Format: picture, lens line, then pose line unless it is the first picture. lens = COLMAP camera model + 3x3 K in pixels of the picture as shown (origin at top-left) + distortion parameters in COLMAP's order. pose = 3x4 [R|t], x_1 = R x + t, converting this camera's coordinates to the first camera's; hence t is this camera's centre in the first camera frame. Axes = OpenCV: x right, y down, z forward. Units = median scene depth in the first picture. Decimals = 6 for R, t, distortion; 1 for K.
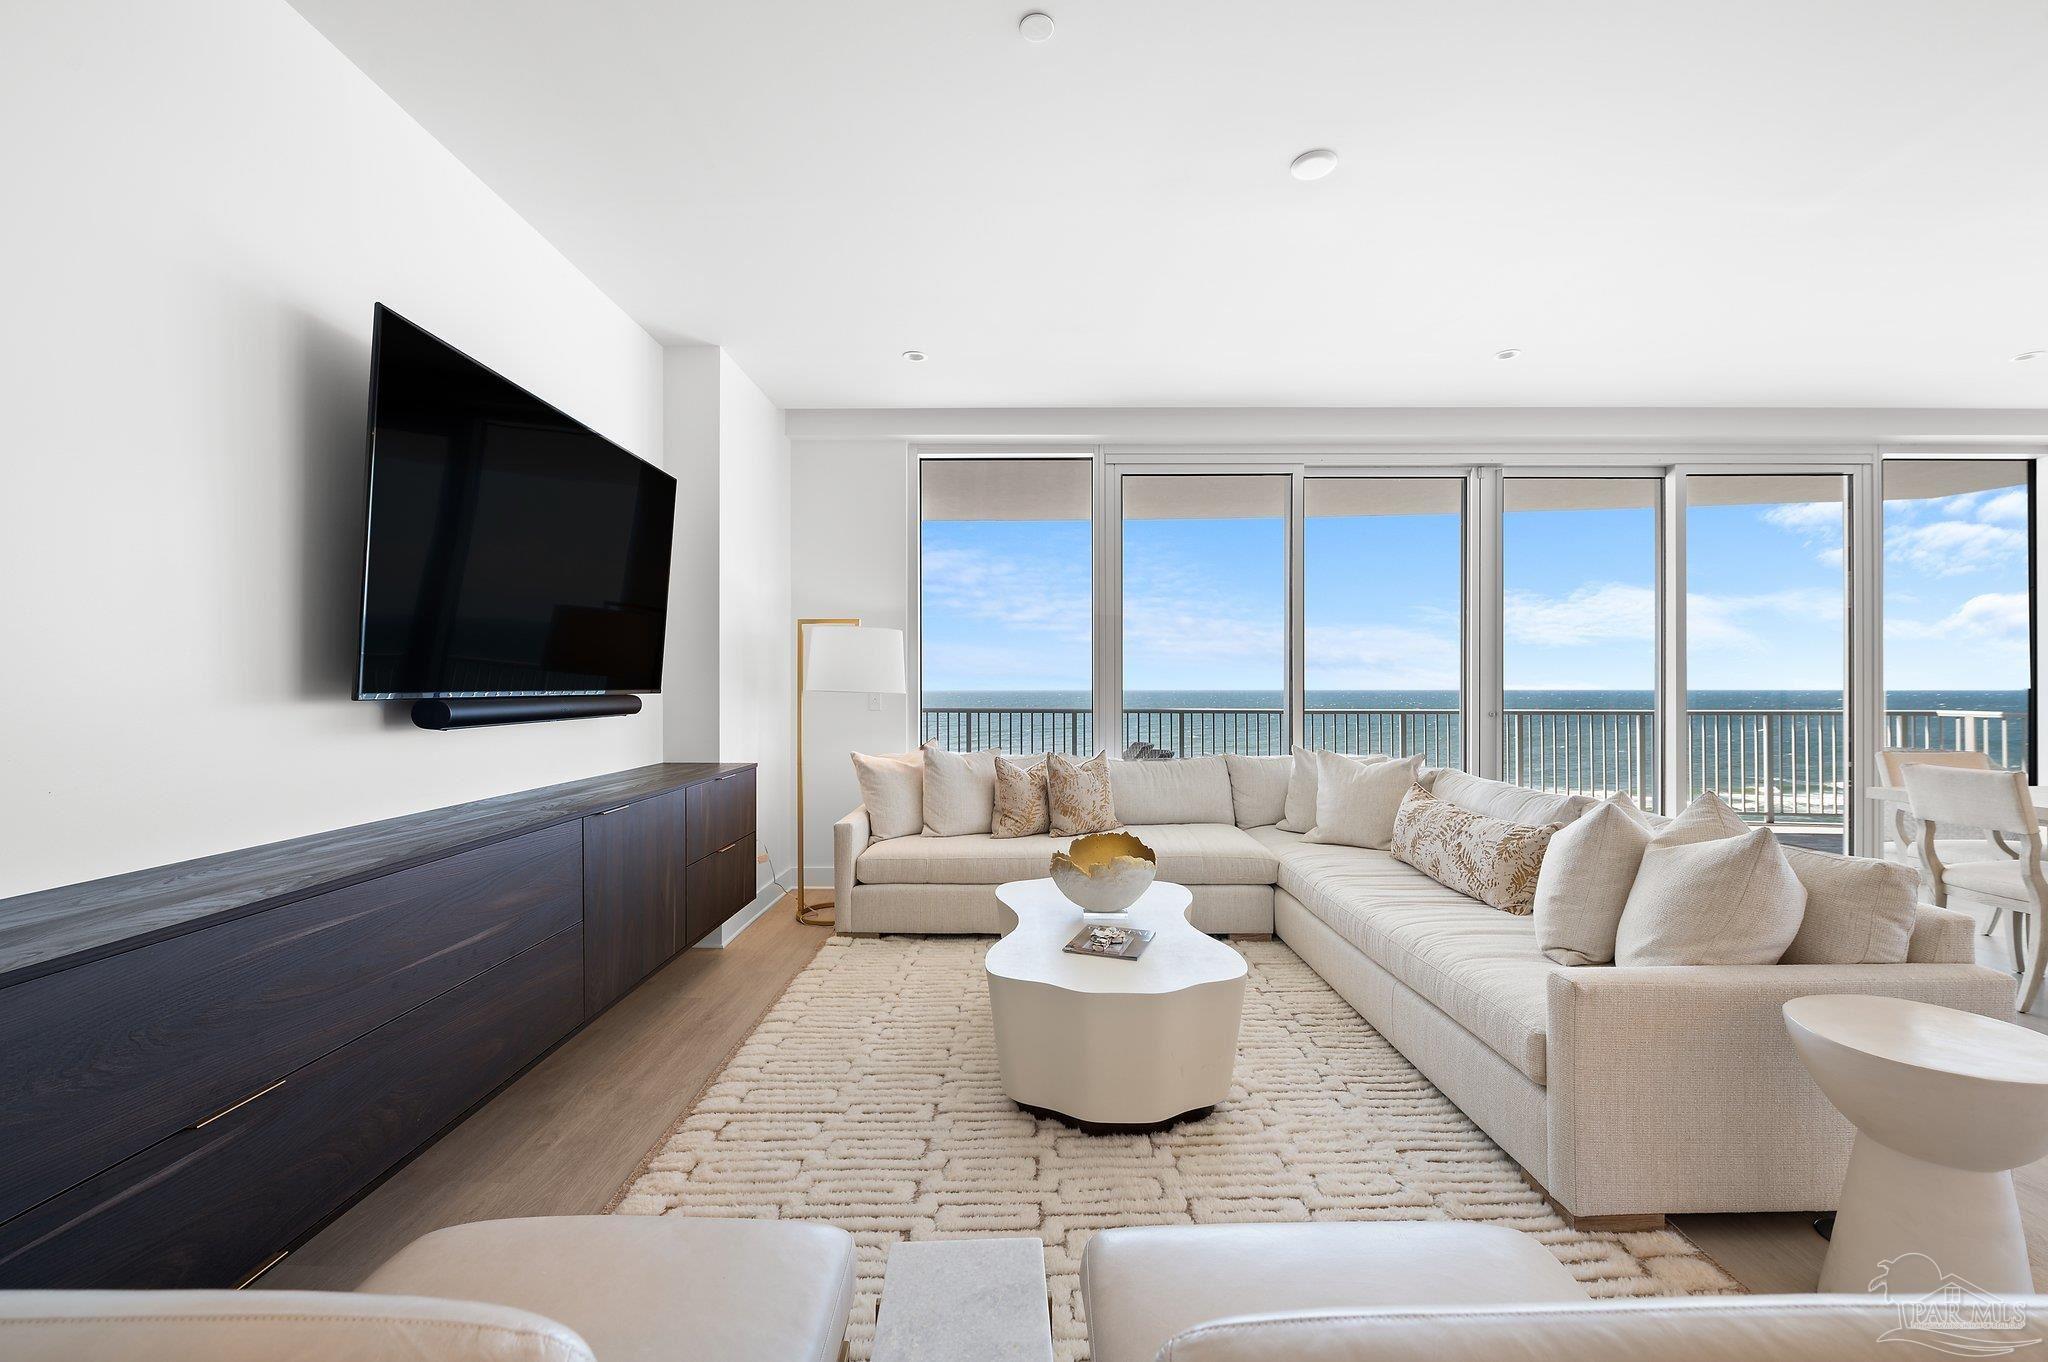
lens RADIAL K [[814.7, 0, 1035.0], [0, 814.7, 686.7], [0, 0, 1]] dist [-0.002955, -0.000519]
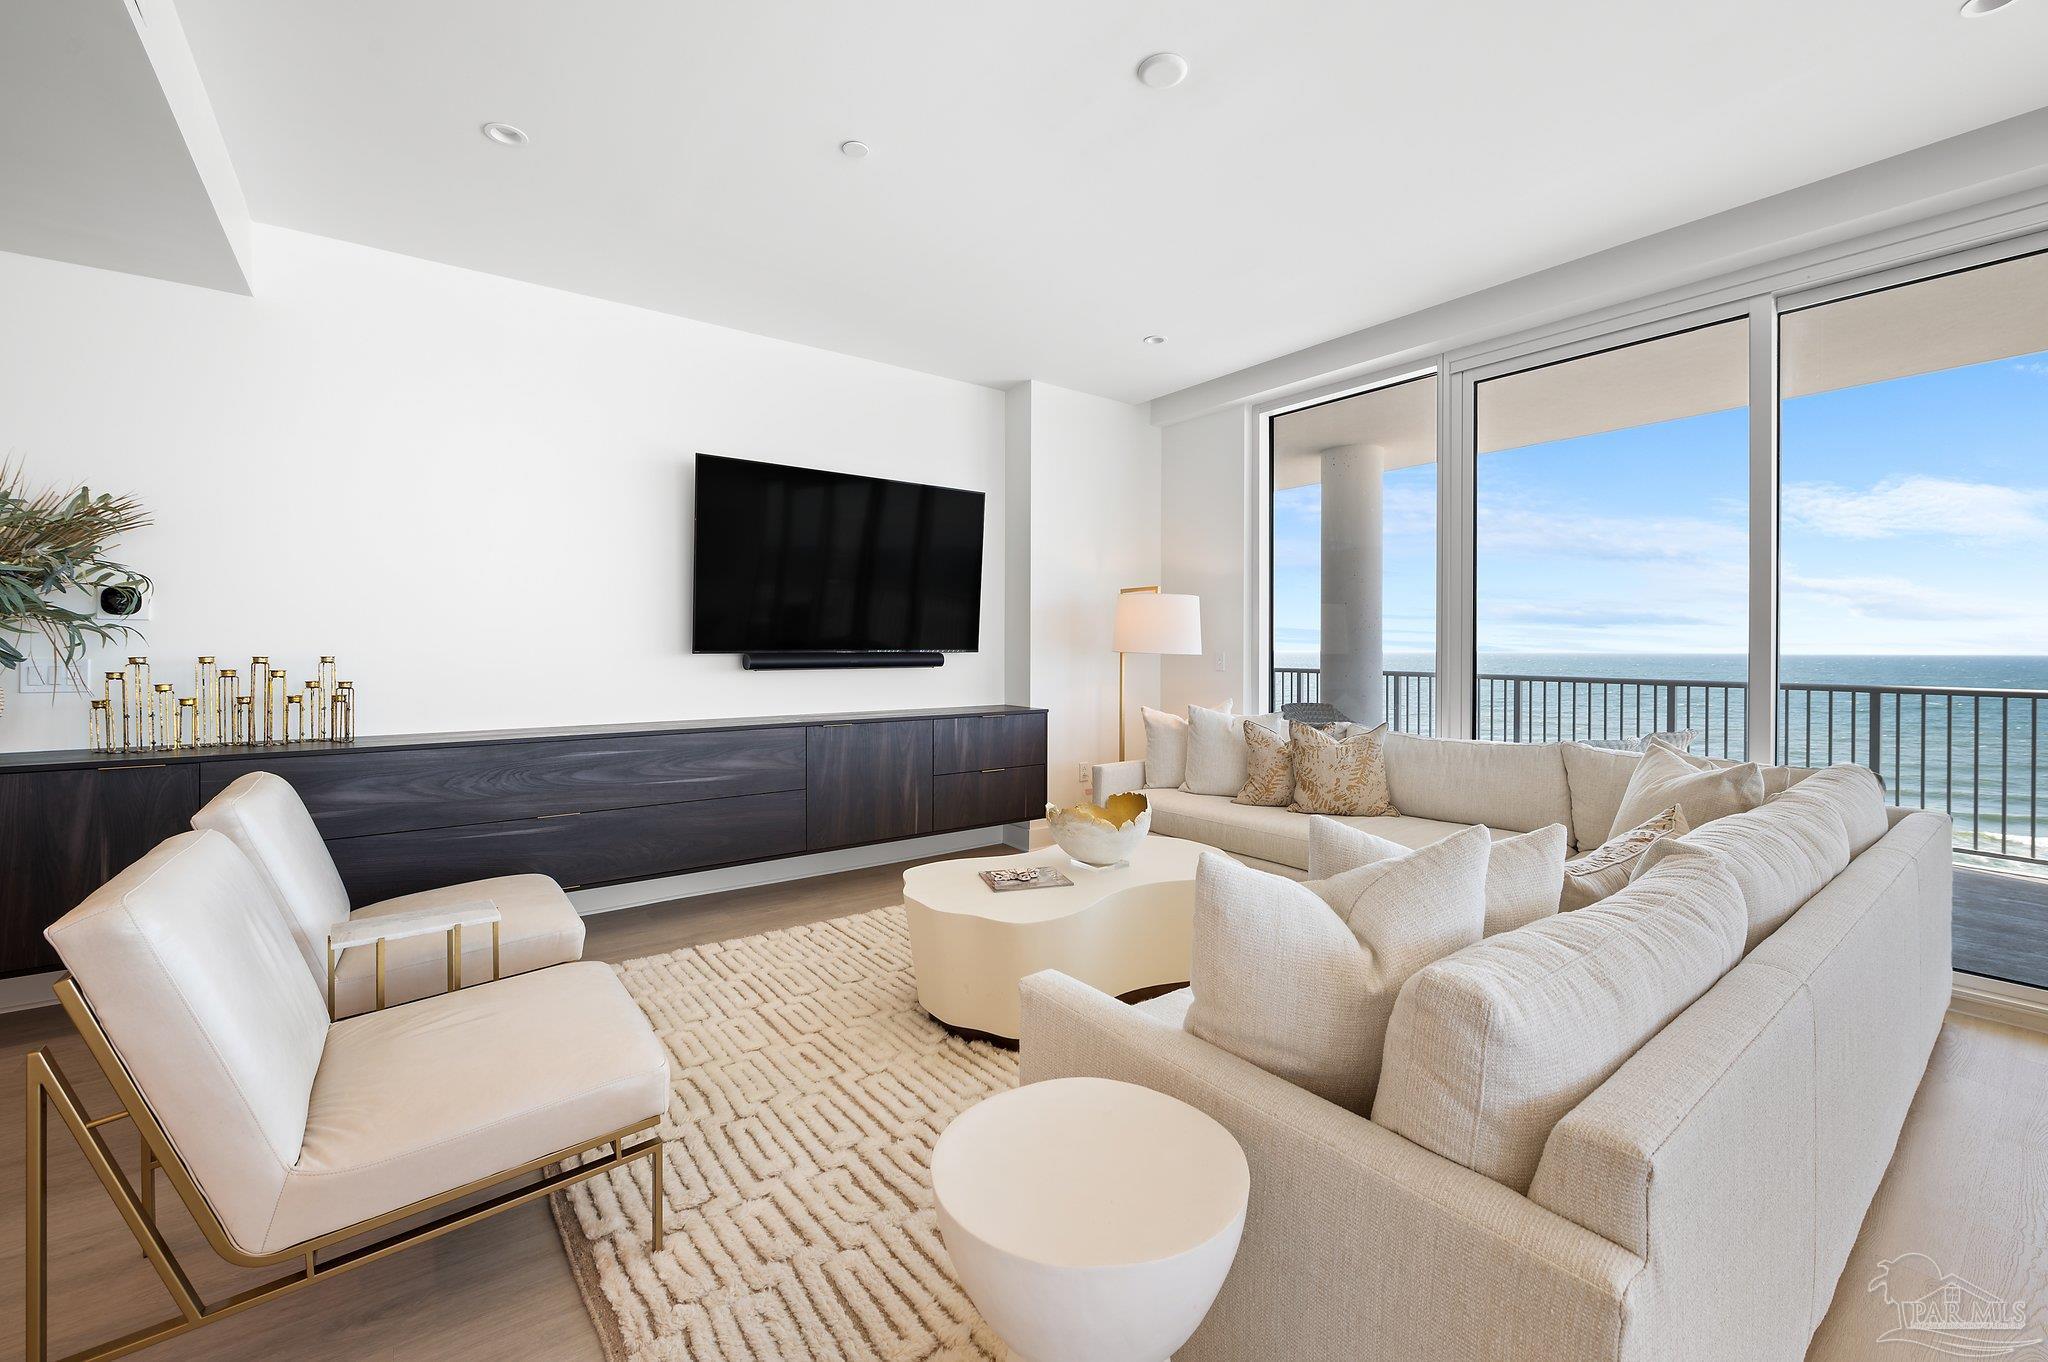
lens RADIAL K [[814.7, 0, 1000.8], [0, 814.7, 653.9], [0, 0, 1]] dist [-0.002955, -0.000519]
pose [[0.595011, 0.007507, -0.803683, 0.564632], [-0.002324, 0.999968, 0.007619, 0.000039], [0.803714, -0.002665, 0.595009, 0.188647]]
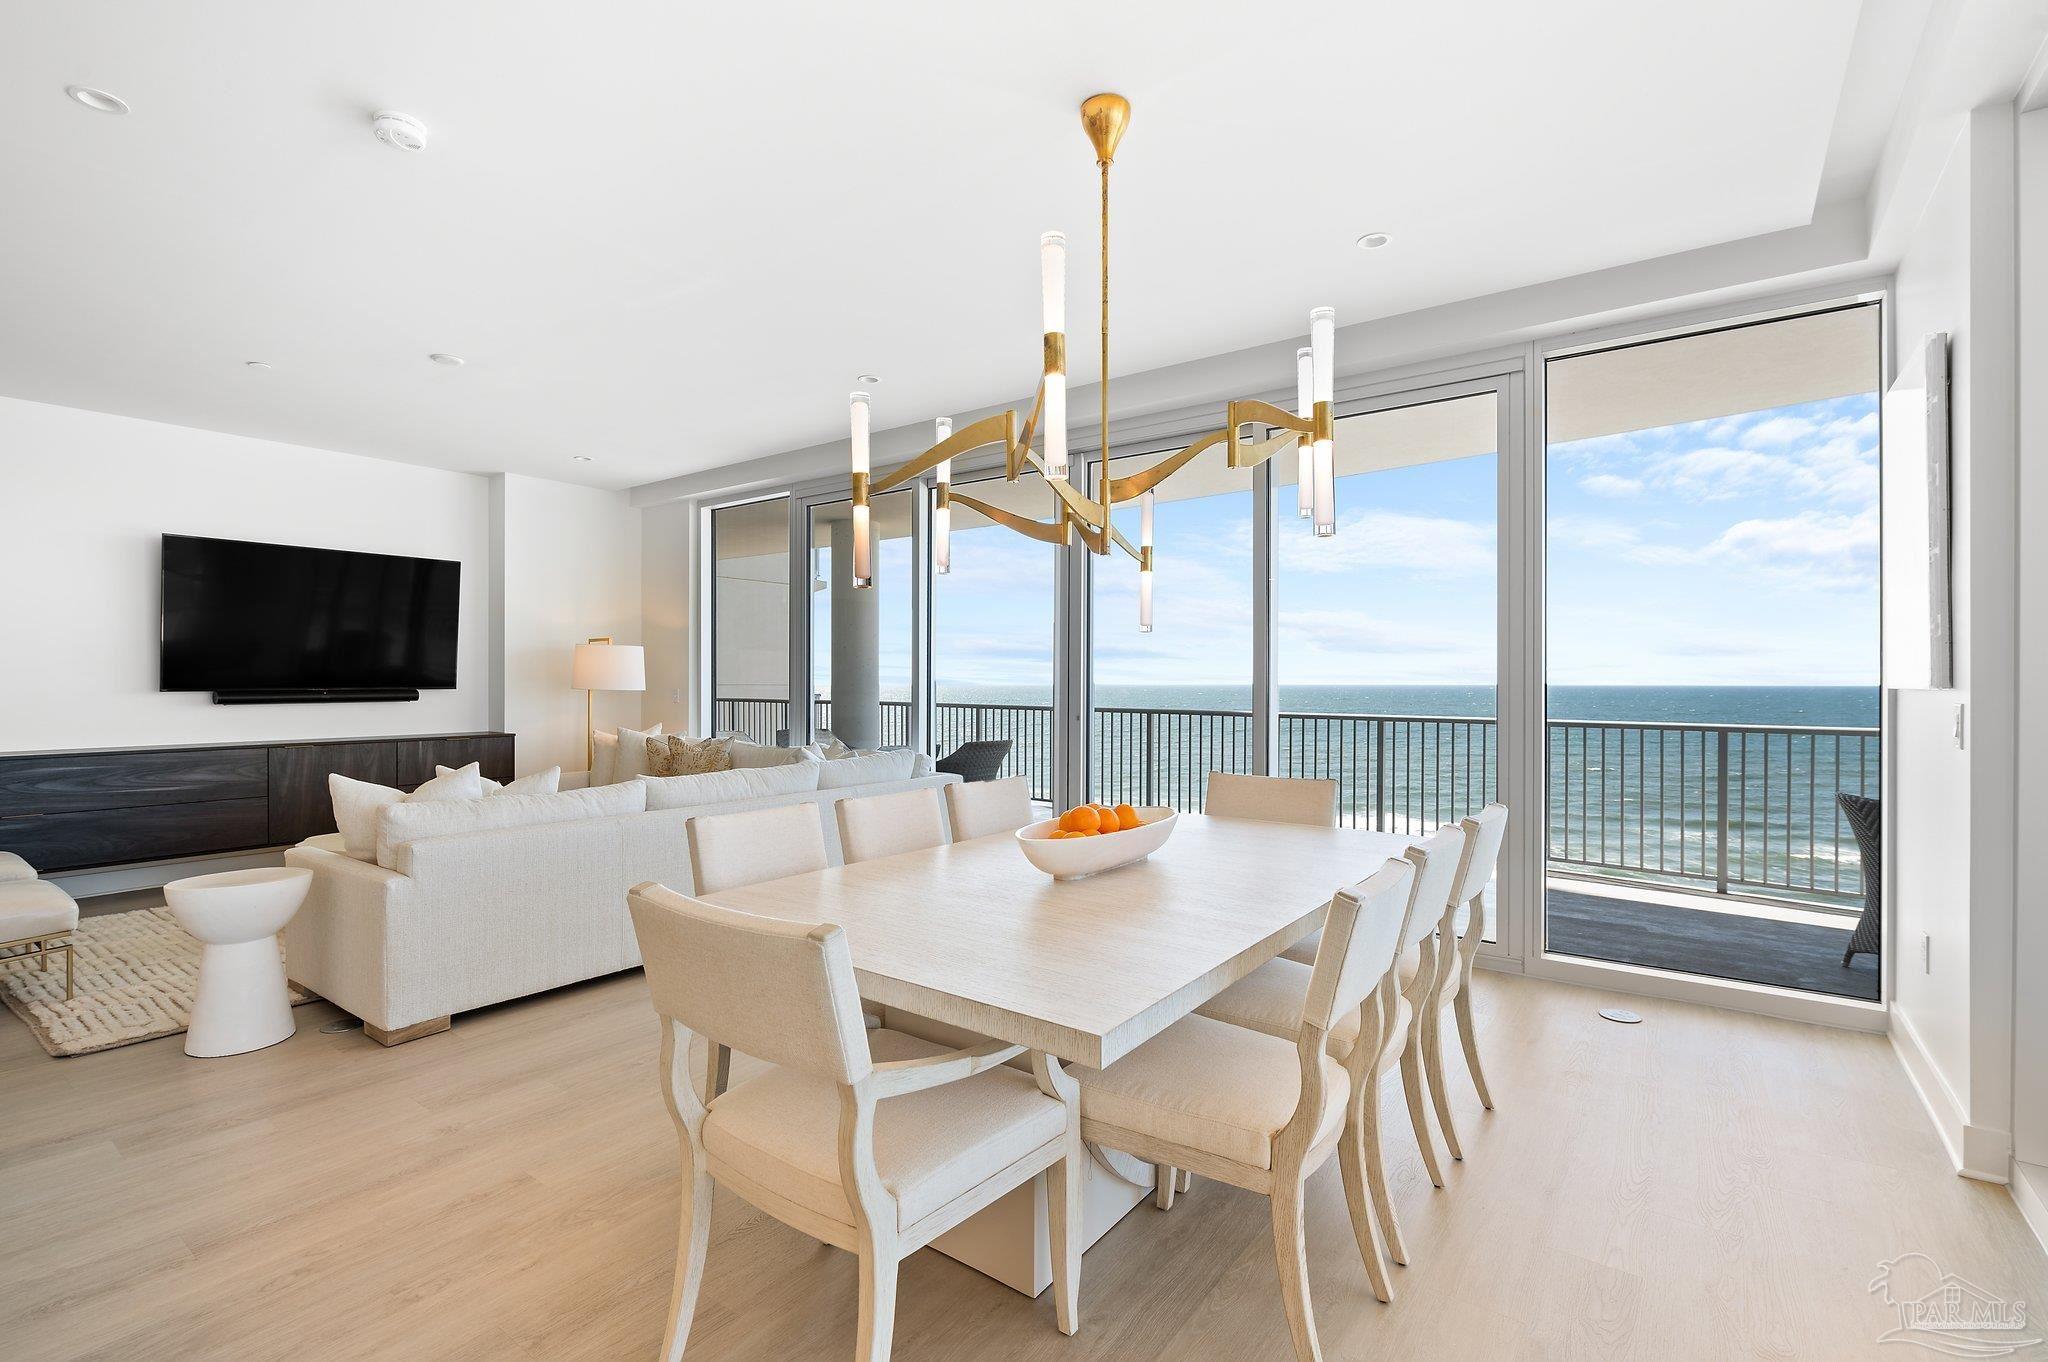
lens RADIAL K [[945.7, 0, 1015.5], [0, 945.7, 687.8], [0, 0, 1]] dist [0.005720, -0.001308]
pose [[0.797099, 0.002619, -0.603842, 1.418168], [-0.000464, 0.999993, 0.003724, -0.003449], [0.603848, -0.002688, 0.797095, 0.113254]]
